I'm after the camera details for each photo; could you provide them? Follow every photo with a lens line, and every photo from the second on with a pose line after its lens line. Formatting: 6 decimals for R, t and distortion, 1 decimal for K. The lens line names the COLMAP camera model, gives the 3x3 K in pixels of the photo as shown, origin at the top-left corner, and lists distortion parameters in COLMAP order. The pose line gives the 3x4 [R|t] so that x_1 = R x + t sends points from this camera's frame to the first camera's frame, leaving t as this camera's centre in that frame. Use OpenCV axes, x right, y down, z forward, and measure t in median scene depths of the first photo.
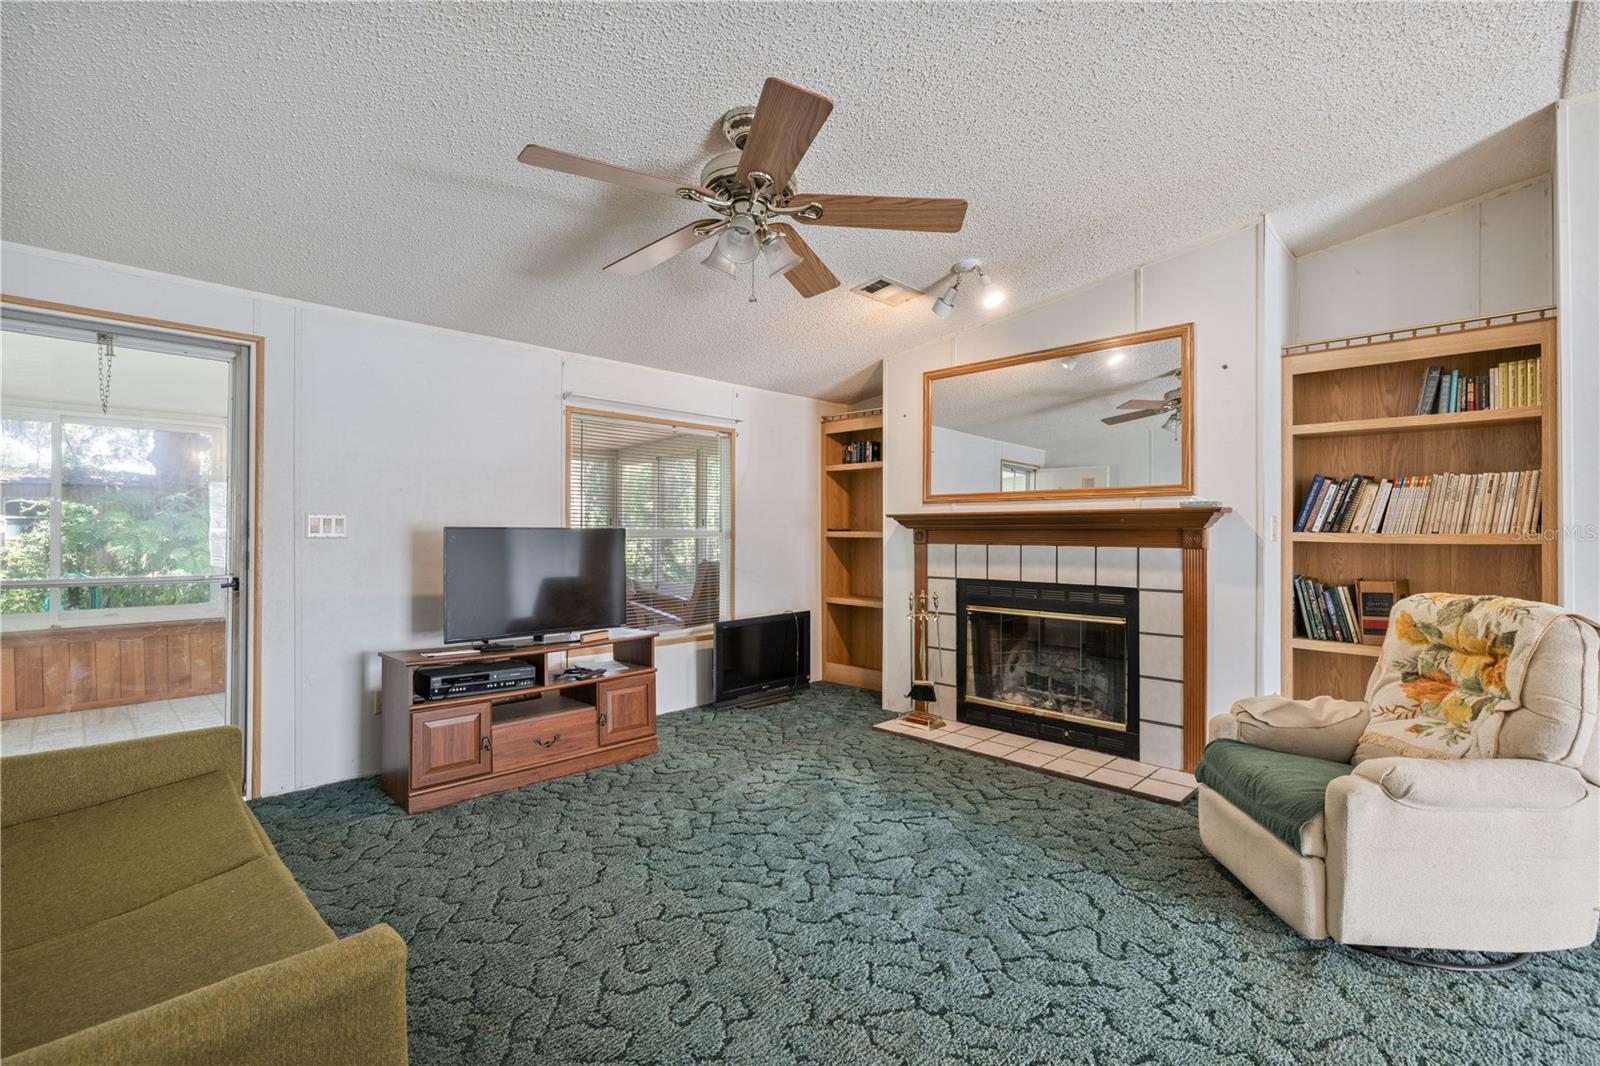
lens RADIAL K [[721.2, 0, 807.3], [0, 721.2, 523.2], [0, 0, 1]] dist [-0.005050, -0.000205]
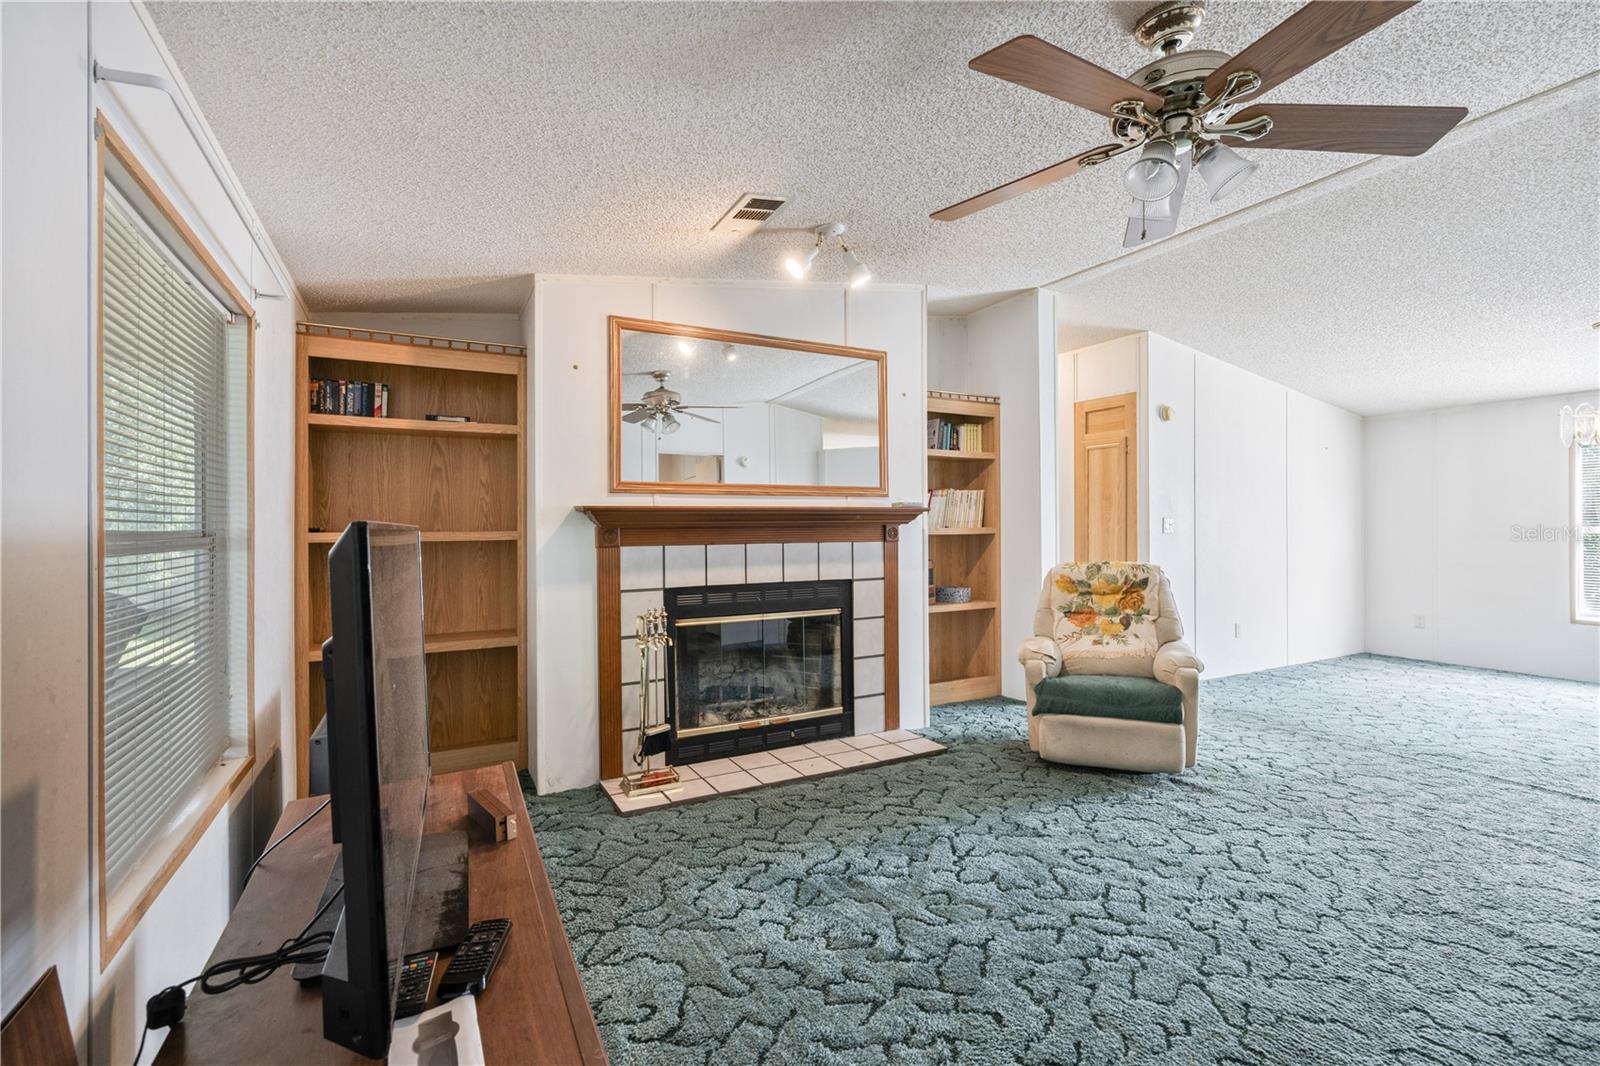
lens RADIAL K [[721.2, 0, 828.8], [0, 721.2, 522.2], [0, 0, 1]] dist [-0.005050, -0.000205]
pose [[0.274774, 0.002859, 0.961505, -0.623113], [-0.001867, 0.999995, -0.002440, 0.006155], [-0.961507, -0.001124, 0.274778, 0.747165]]
